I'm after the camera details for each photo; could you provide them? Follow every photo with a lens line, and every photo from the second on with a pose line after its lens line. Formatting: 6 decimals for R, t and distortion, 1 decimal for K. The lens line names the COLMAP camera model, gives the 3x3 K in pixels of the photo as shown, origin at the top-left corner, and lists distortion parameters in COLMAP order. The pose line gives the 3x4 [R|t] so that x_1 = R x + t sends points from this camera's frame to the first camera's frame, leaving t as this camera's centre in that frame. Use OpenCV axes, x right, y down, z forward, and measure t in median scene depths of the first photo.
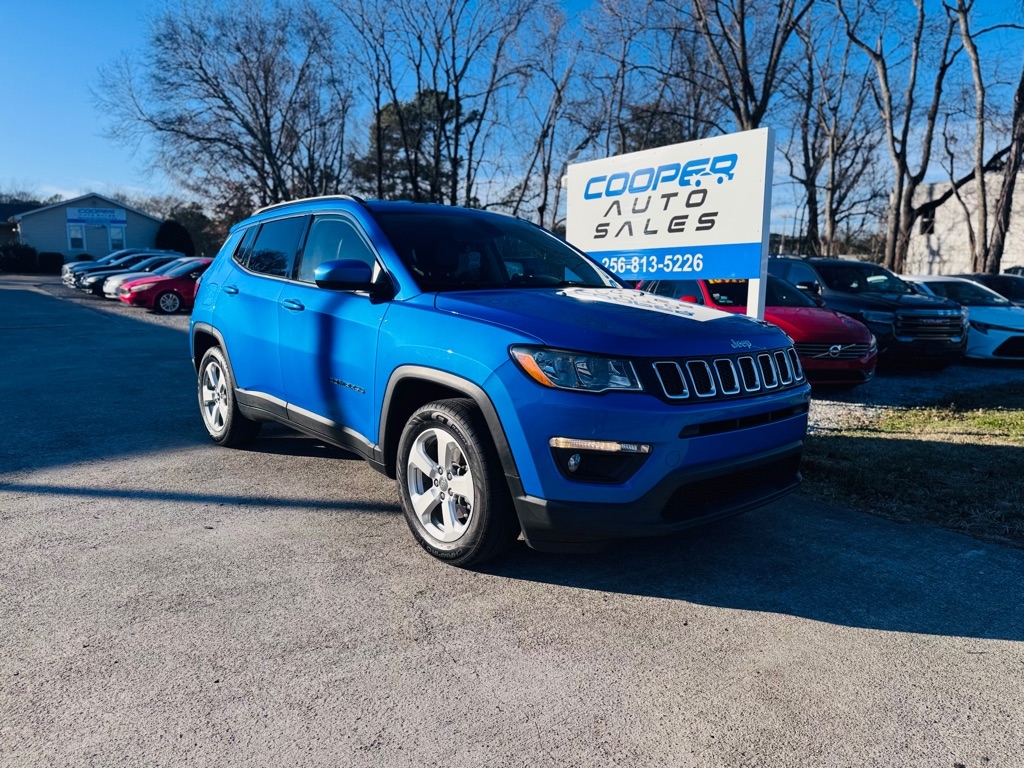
lens RADIAL K [[709.0, 0, 510.4], [0, 709.0, 393.4], [0, 0, 1]] dist [0.052500, -0.063045]
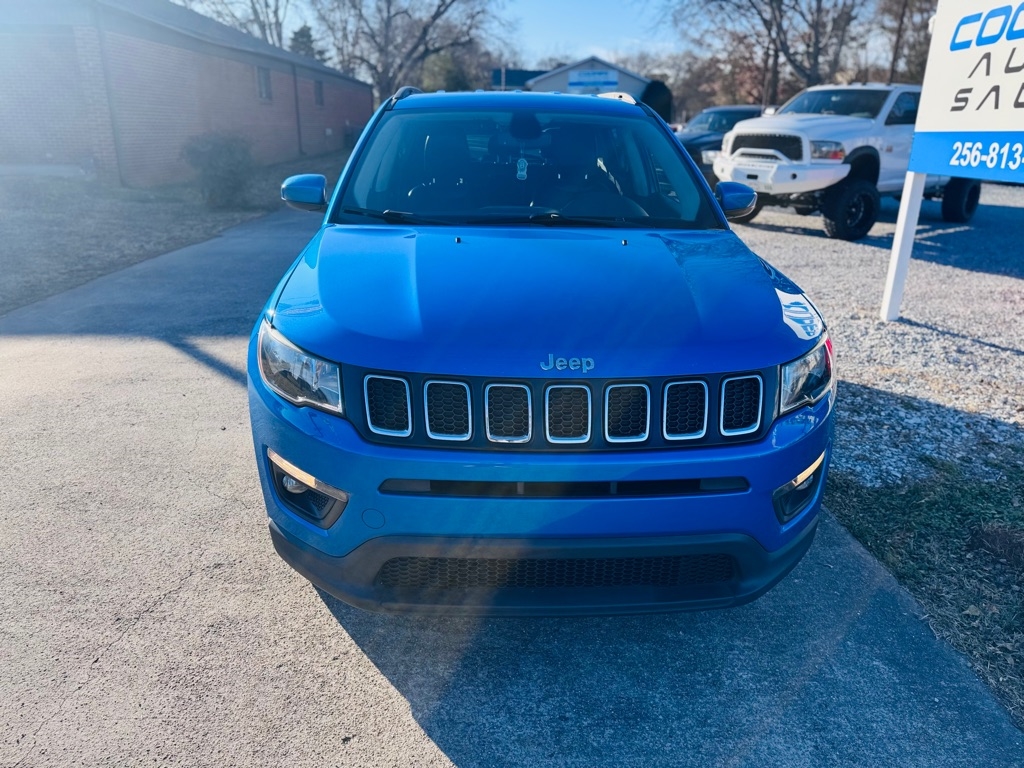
lens RADIAL K [[722.0, 0, 512.0], [0, 722.0, 384.0], [0, 0, 1]] dist [-0.005837, -0.008905]
pose [[0.791375, 0.202383, -0.576860, 0.249488], [-0.100524, 0.973847, 0.203755, -0.066709], [0.603010, -0.103258, 0.791023, 0.192205]]
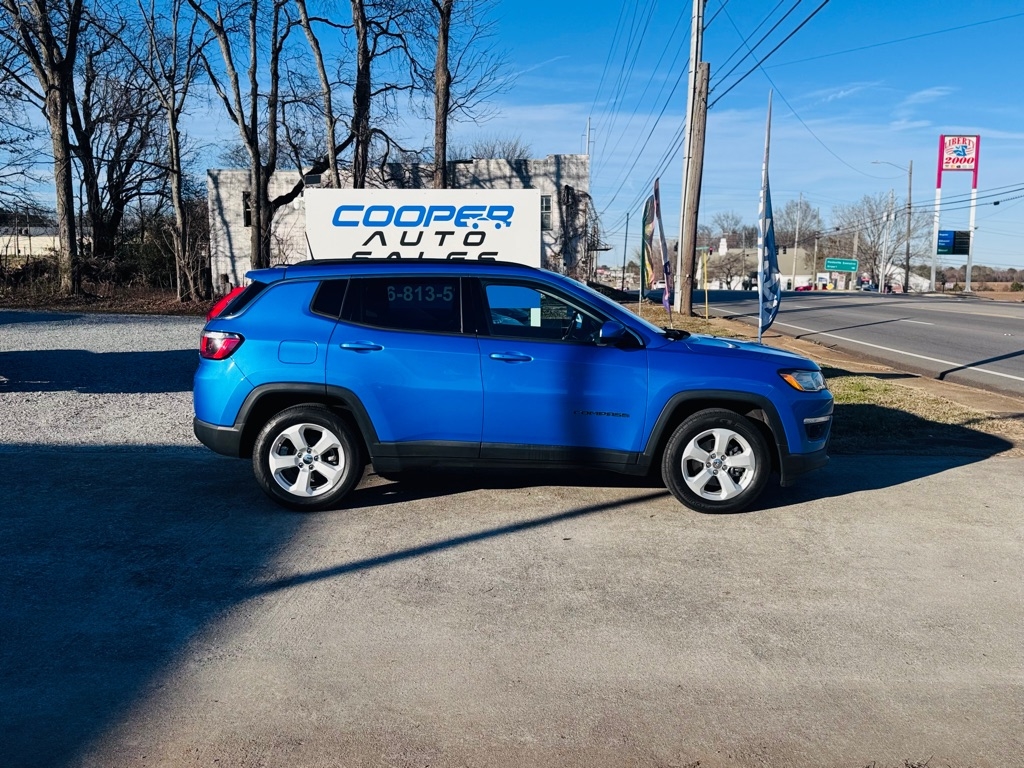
lens RADIAL K [[924.2, 0, 512.0], [0, 924.2, 384.0], [0, 0, 1]] dist [0.153315, -0.315392]
pose [[0.633945, -0.096254, 0.767365, -0.802566], [0.120033, 0.992447, 0.025324, -0.063811], [-0.764006, 0.076055, 0.640711, 0.006227]]
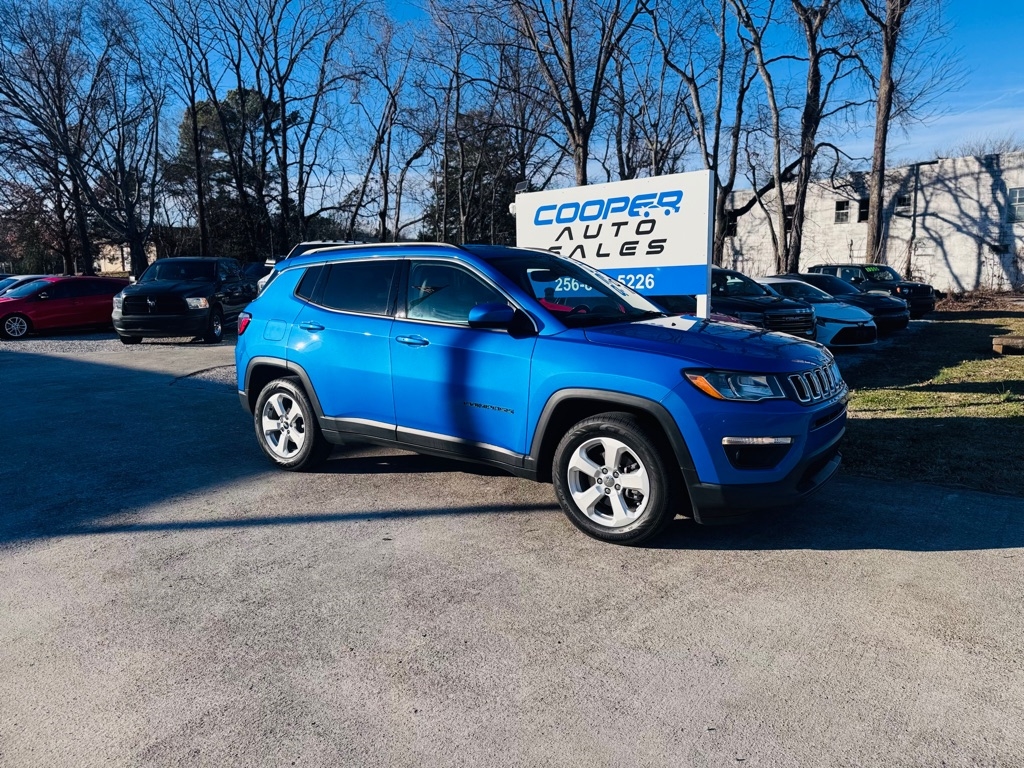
lens RADIAL K [[703.6, 0, 509.1], [0, 703.6, 388.9], [0, 0, 1]] dist [0.075625, -0.094102]
pose [[0.970418, -0.063181, 0.233017, -0.226262], [0.064784, 0.997899, 0.000773, -0.020082], [-0.232576, 0.014345, 0.972472, -0.073670]]
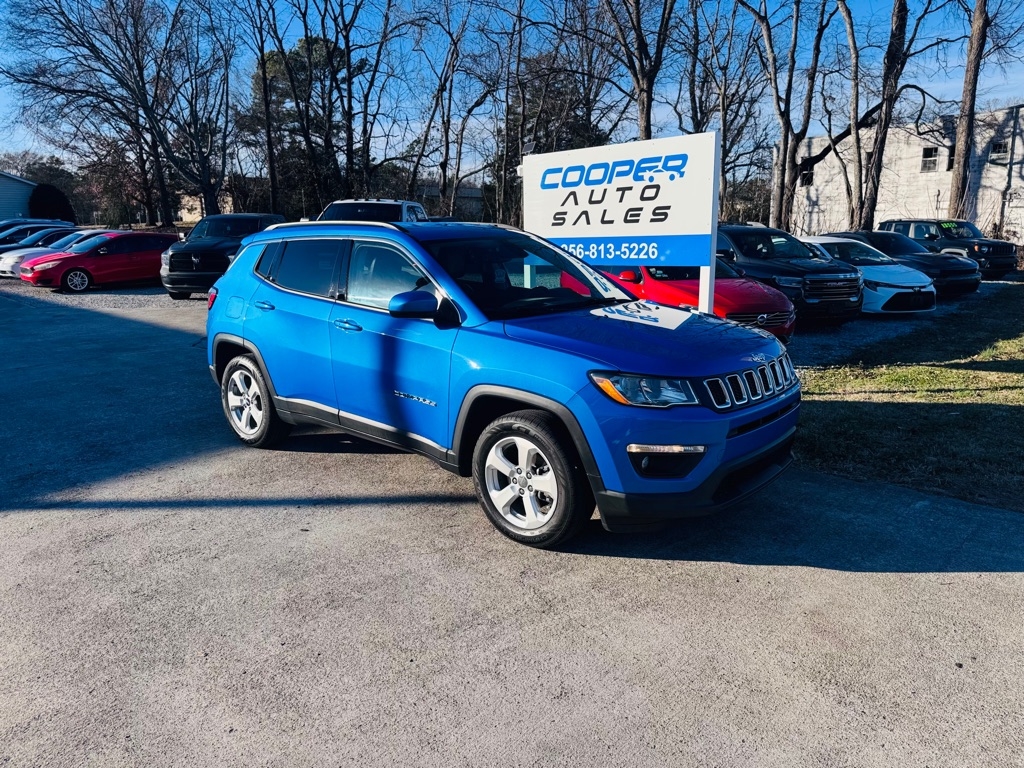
lens RADIAL K [[706.3, 0, 506.6], [0, 706.3, 382.8], [0, 0, 1]] dist [0.067183, -0.085393]
pose [[0.989887, -0.053821, 0.131248, -0.112025], [0.046871, 0.997359, 0.055479, -0.045149], [-0.133888, -0.048766, 0.989796, -0.075477]]
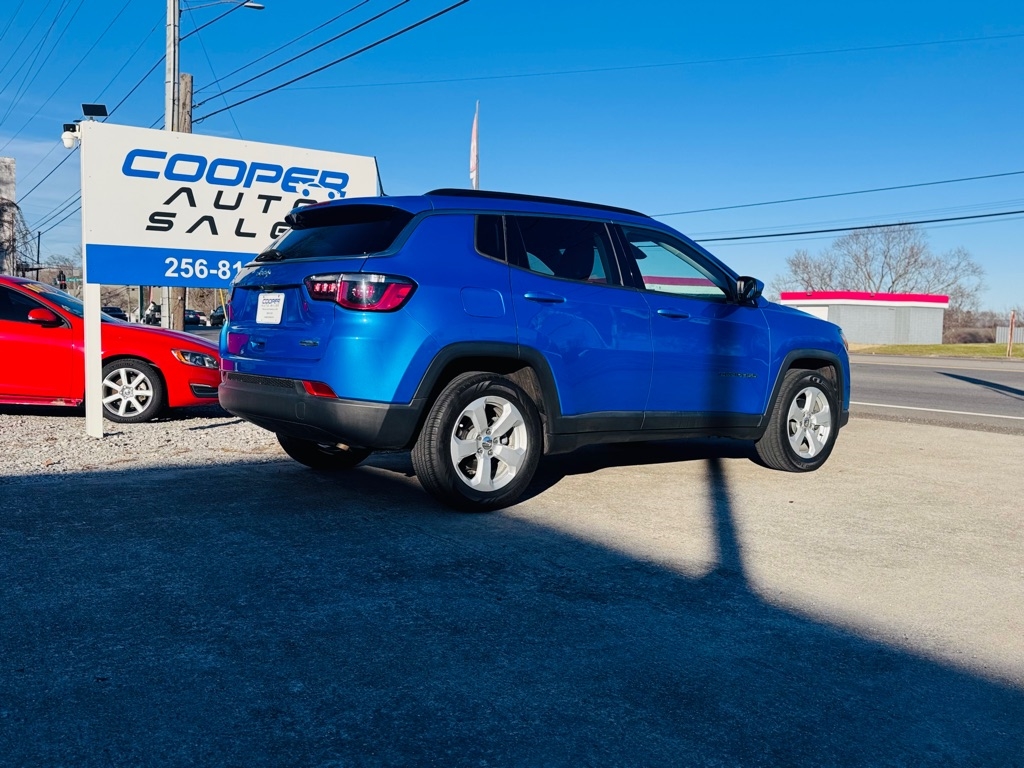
lens RADIAL K [[924.2, 0, 512.0], [0, 924.2, 384.0], [0, 0, 1]] dist [0.153315, -0.315392]
pose [[0.047463, -0.076217, 0.995961, -0.917947], [0.133451, 0.988630, 0.069296, -0.079655], [-0.989918, 0.129623, 0.057094, 0.621665]]
